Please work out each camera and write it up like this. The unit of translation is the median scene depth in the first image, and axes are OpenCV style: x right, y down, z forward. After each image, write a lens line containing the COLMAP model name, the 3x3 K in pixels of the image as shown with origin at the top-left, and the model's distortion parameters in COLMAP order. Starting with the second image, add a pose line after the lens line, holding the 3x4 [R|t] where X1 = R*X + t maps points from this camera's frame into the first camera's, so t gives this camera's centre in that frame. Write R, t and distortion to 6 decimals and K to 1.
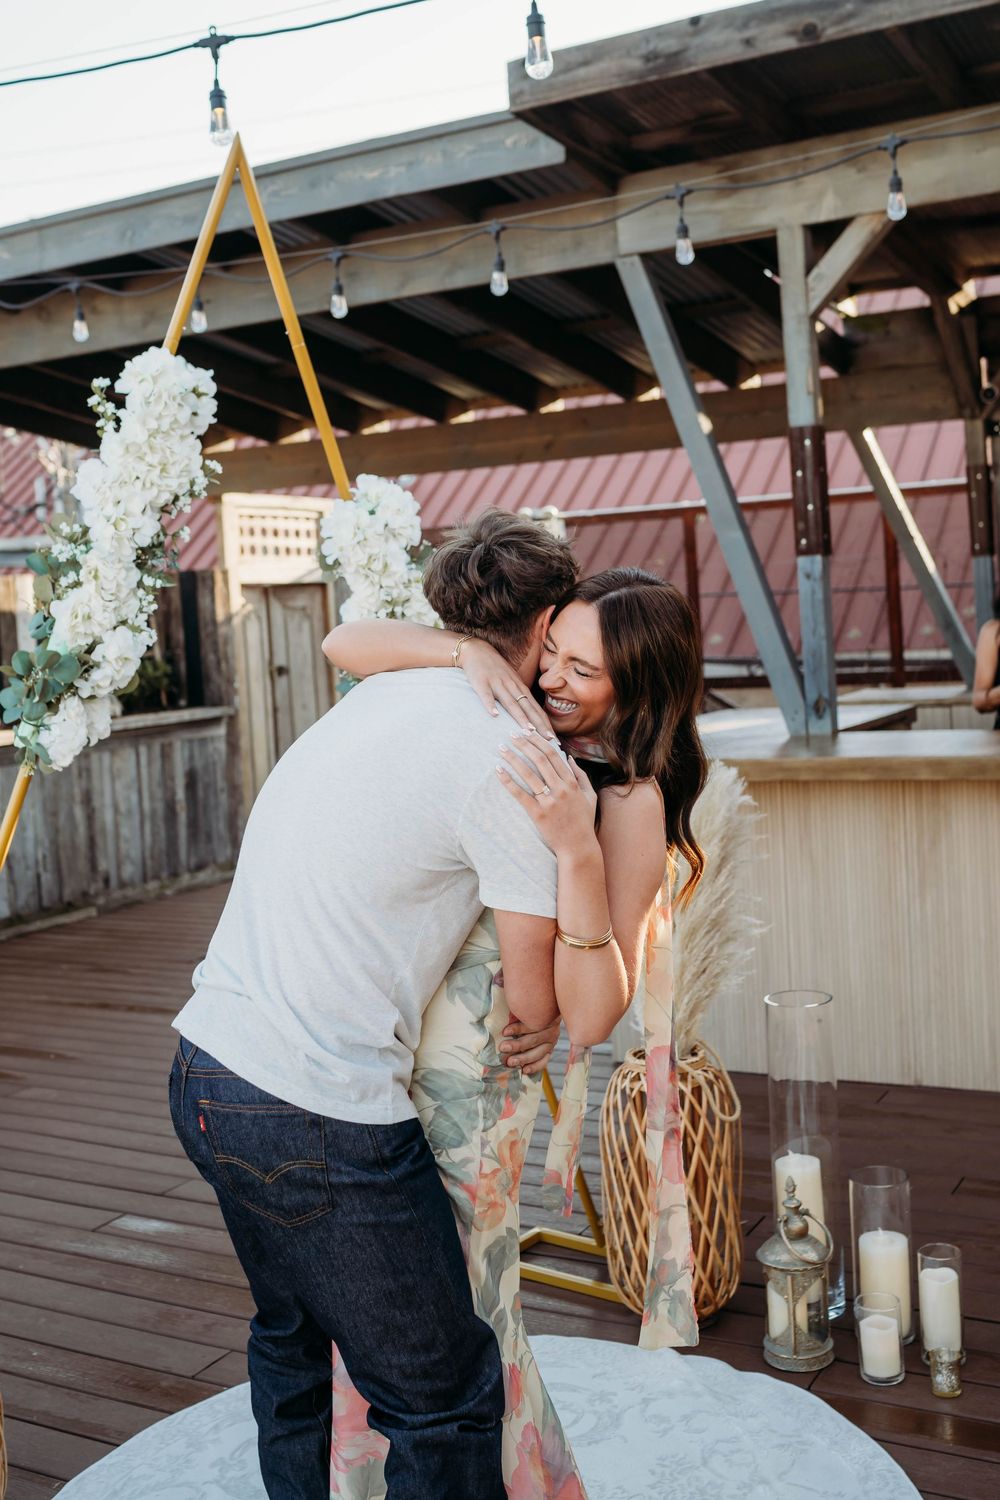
lens RADIAL K [[1642.5, 0, 499.3], [0, 1642.5, 693.5], [0, 0, 1]] dist [-0.083244, 0.044067]
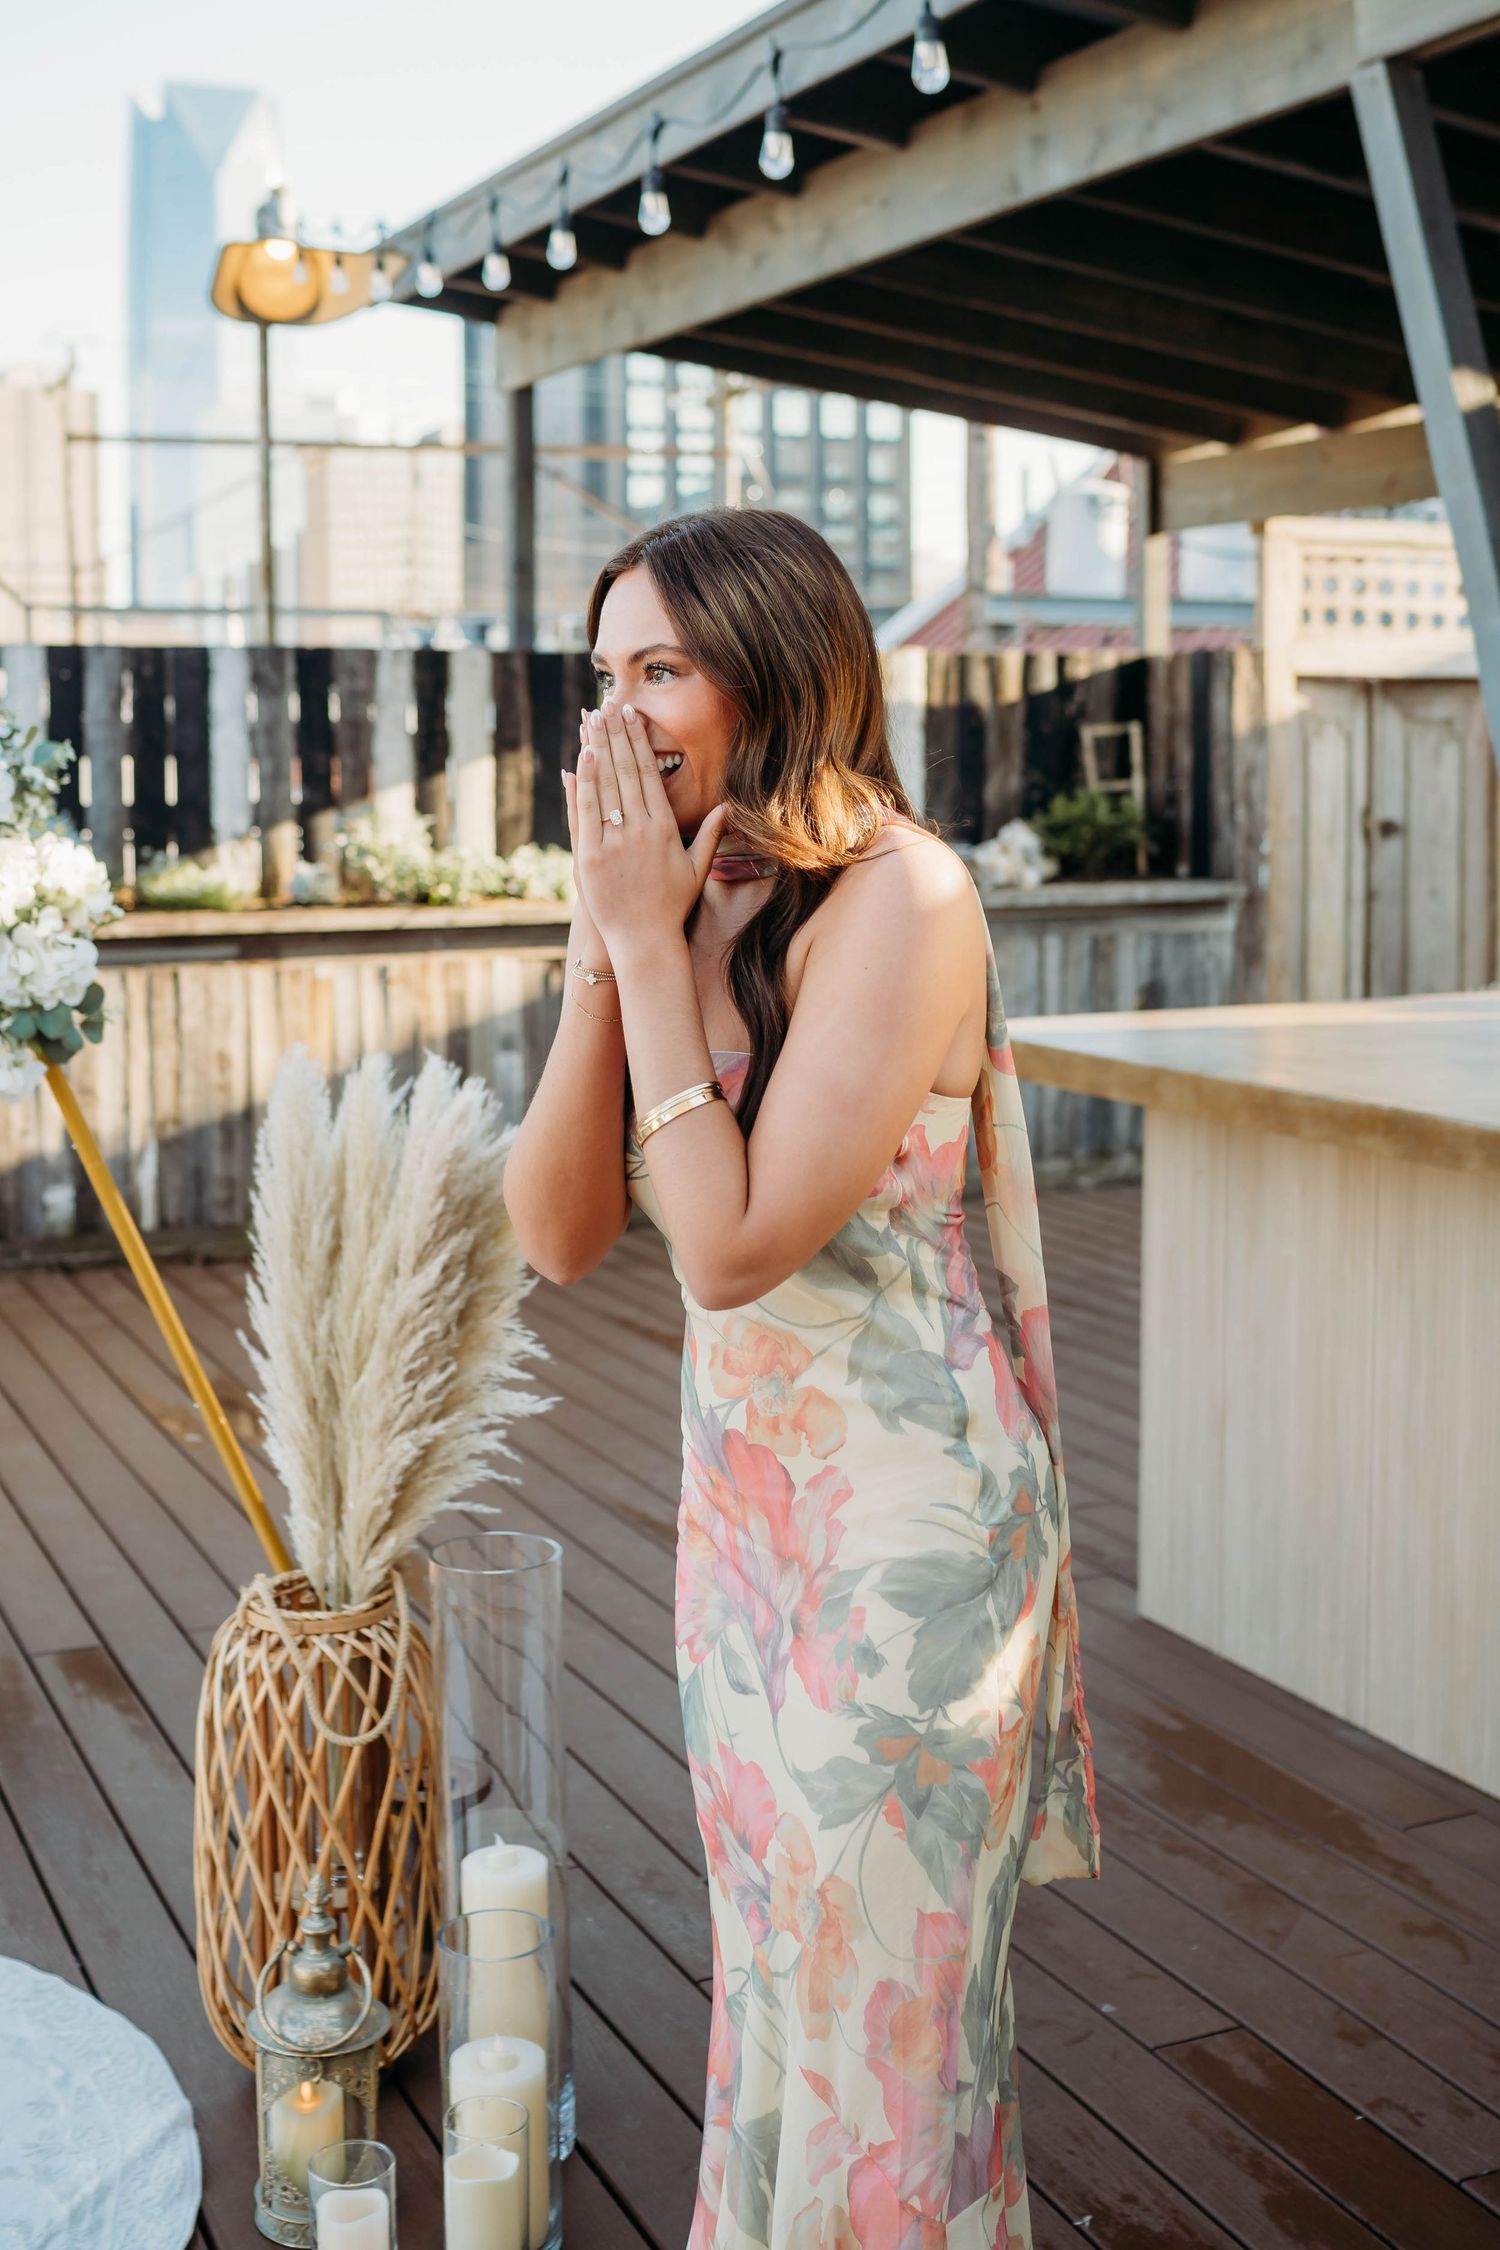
lens RADIAL K [[2637.4, 0, 746.7], [0, 2637.4, 946.2], [0, 0, 1]] dist [-0.009739, -0.005177]
pose [[0.805717, 0.097084, -0.584291, 0.444745], [-0.069503, 0.995157, 0.069510, -0.041621], [0.588209, -0.015395, 0.808562, 0.234036]]
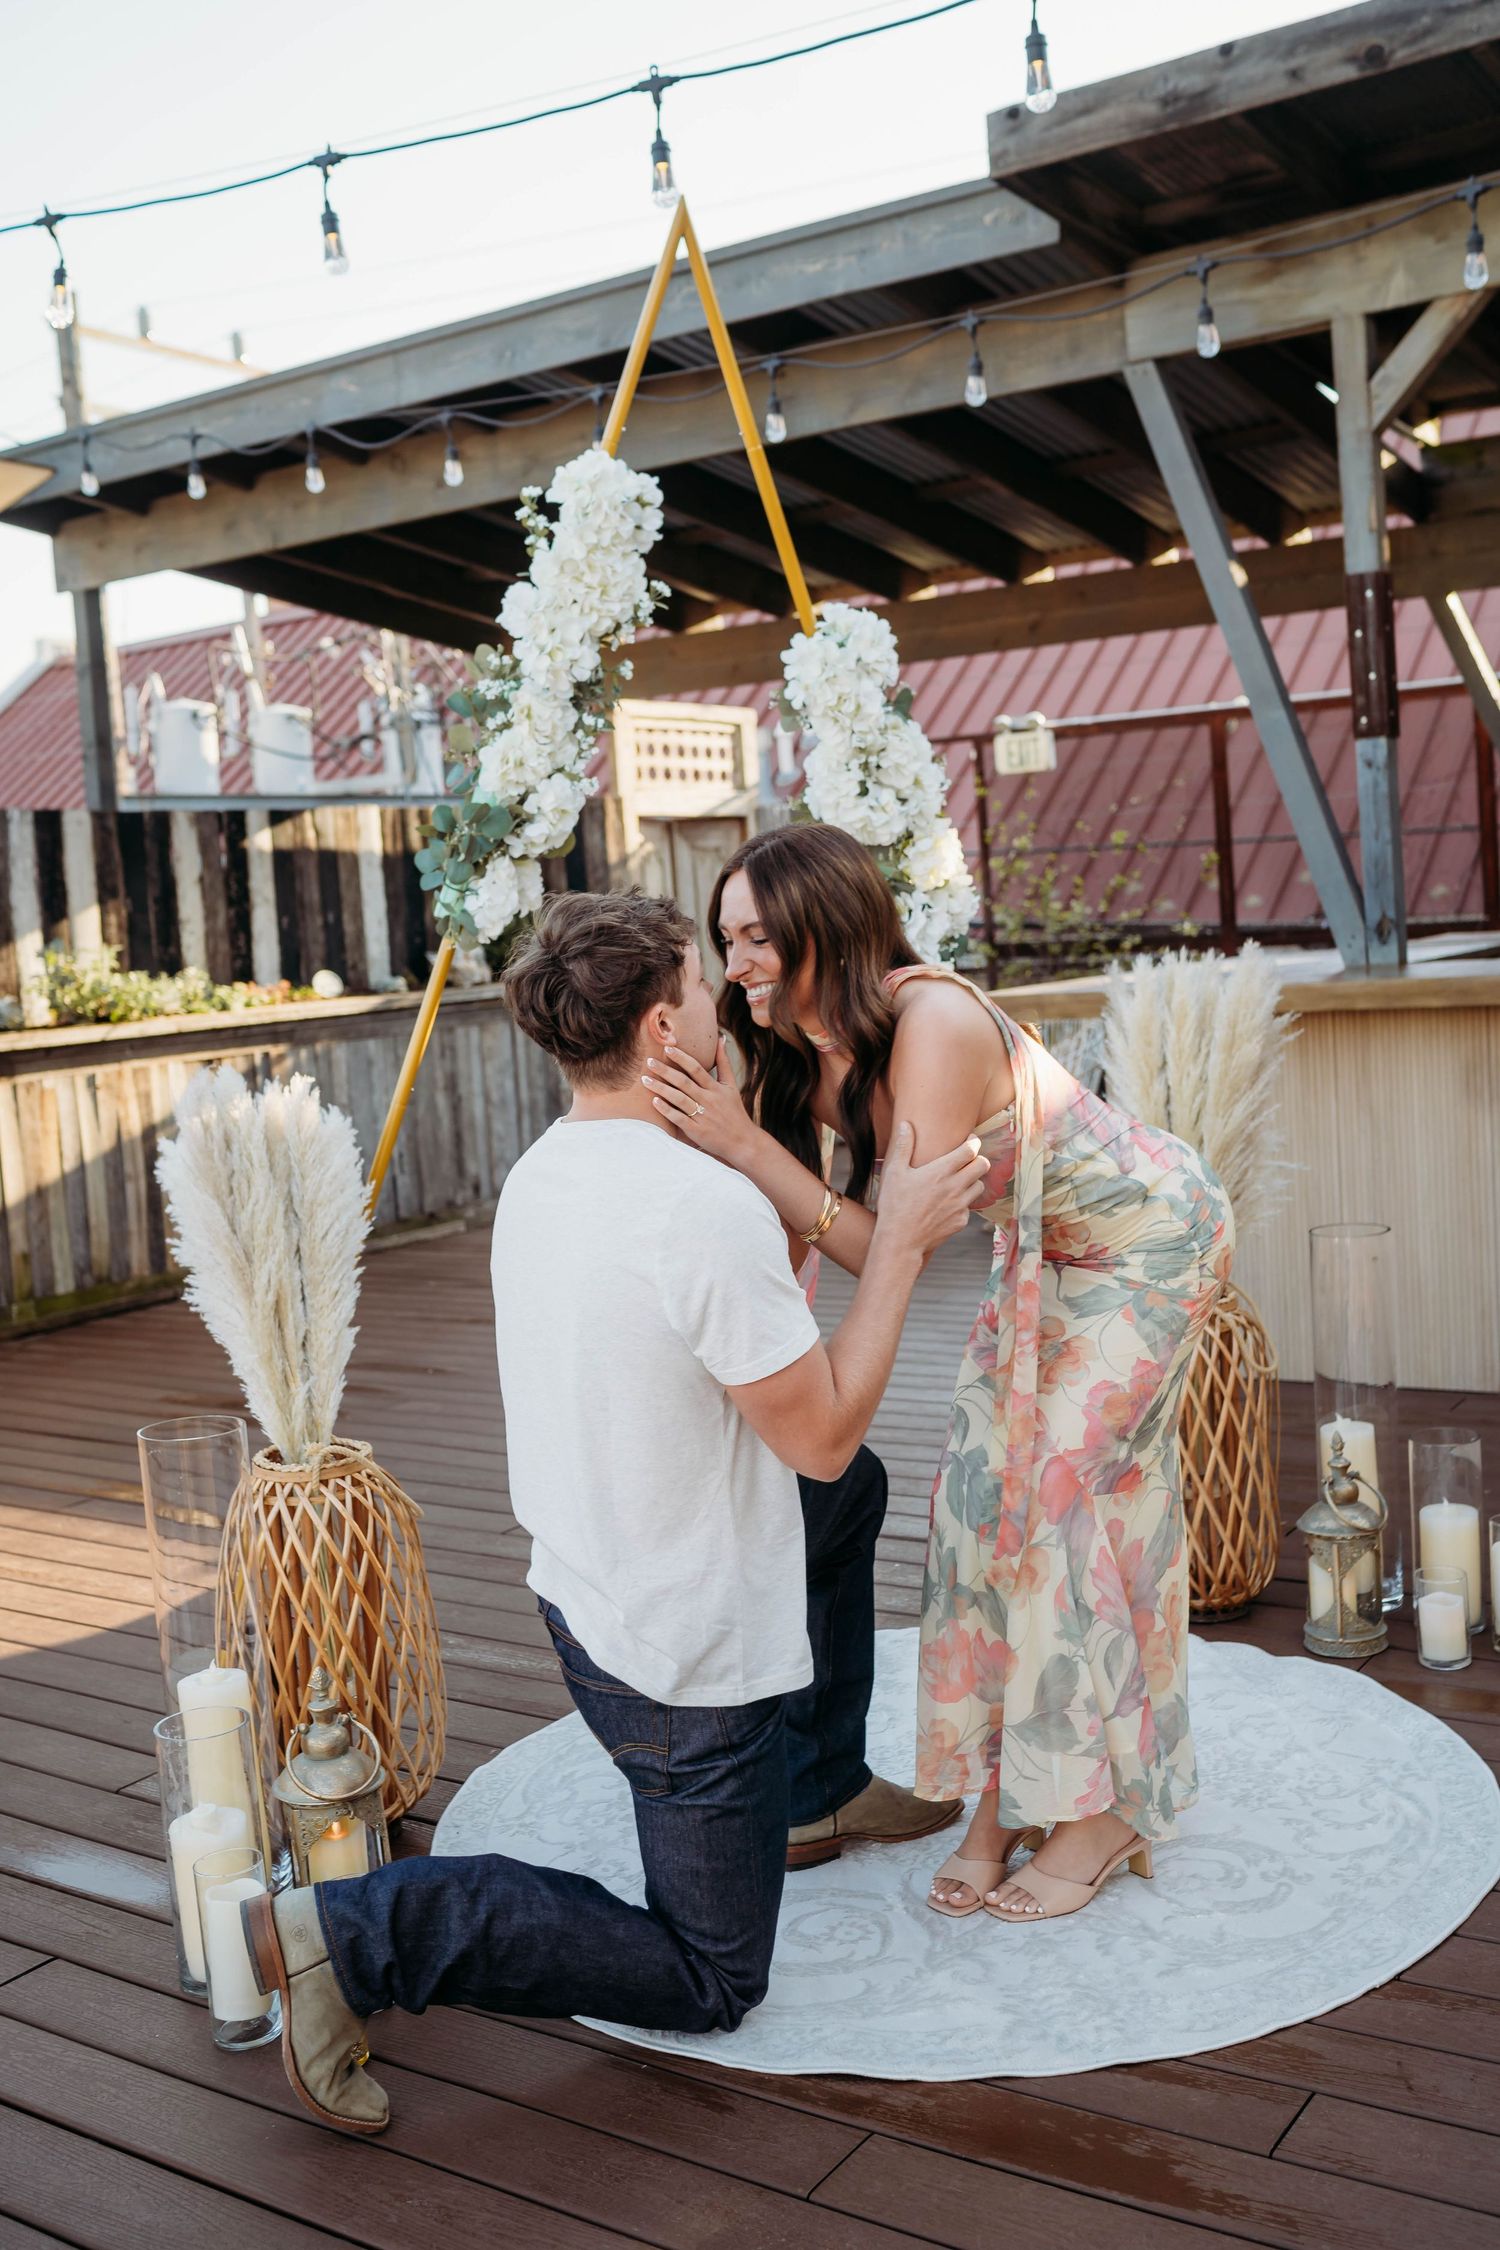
lens RADIAL K [[2203.6, 0, 775.7], [0, 2203.6, 1129.2], [0, 0, 1]] dist [-0.103949, 0.136564]
pose [[0.996532, -0.001806, -0.083187, -0.009996], [0.006511, 0.998391, 0.056323, 0.043233], [0.082951, -0.056670, 0.994941, -0.084709]]
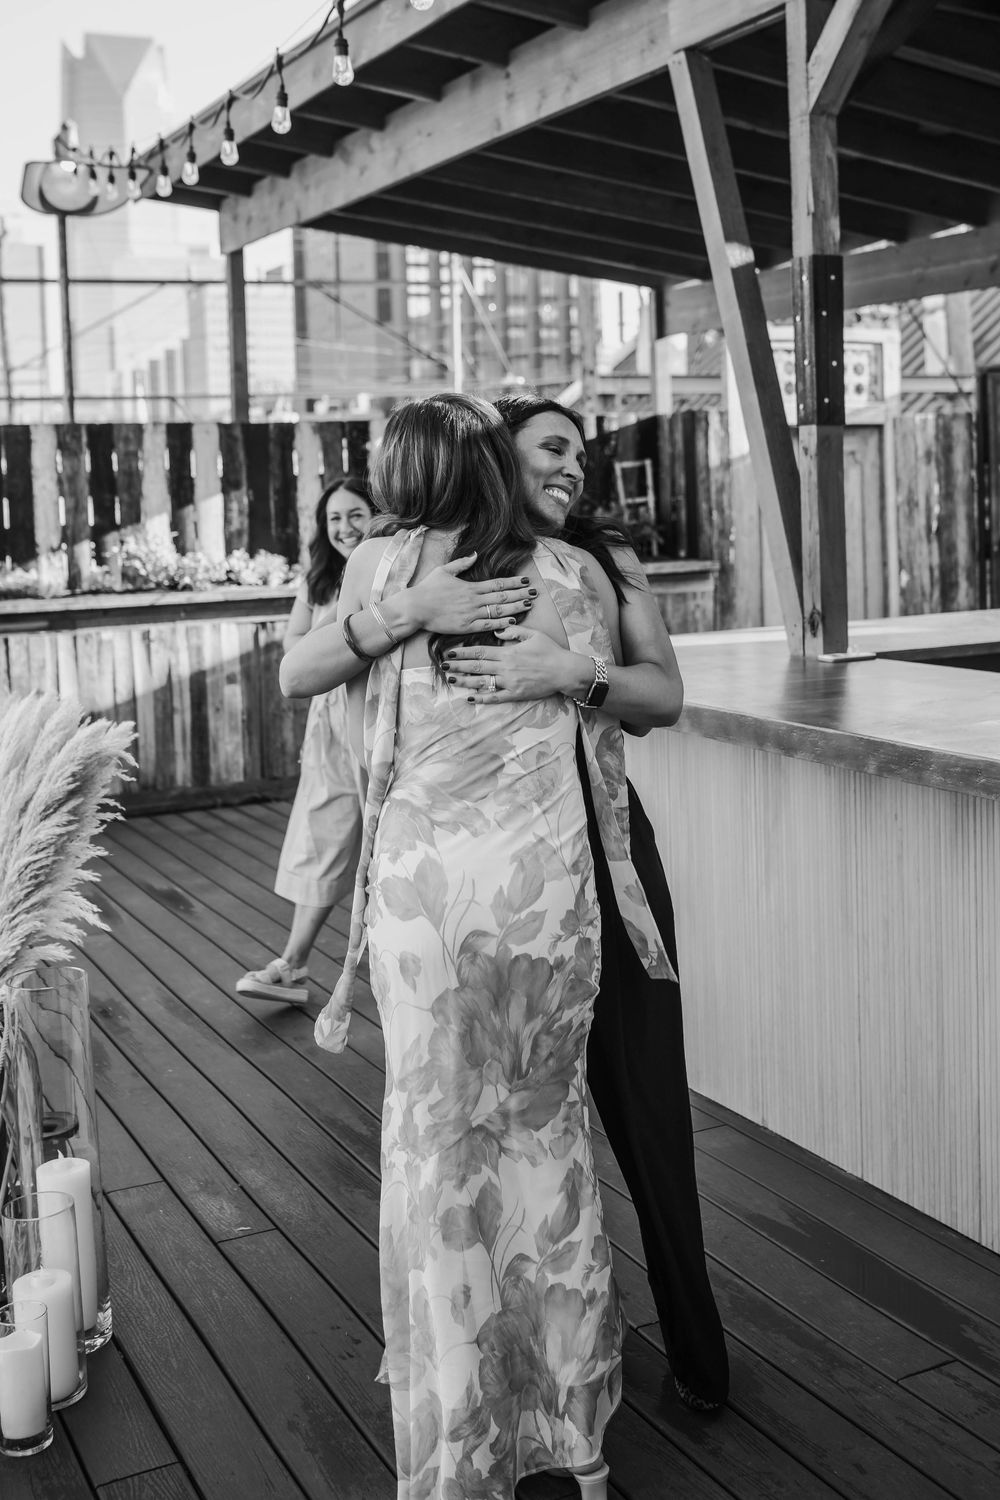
lens RADIAL K [[1773.8, 0, 605.5], [0, 1773.8, 596.2], [0, 0, 1]] dist [-0.021973, 0.029317]
pose [[0.842324, 0.067481, -0.534731, 0.563351], [-0.043072, 0.997386, 0.058017, -0.048785], [0.537248, -0.025837, 0.843029, 0.237559]]
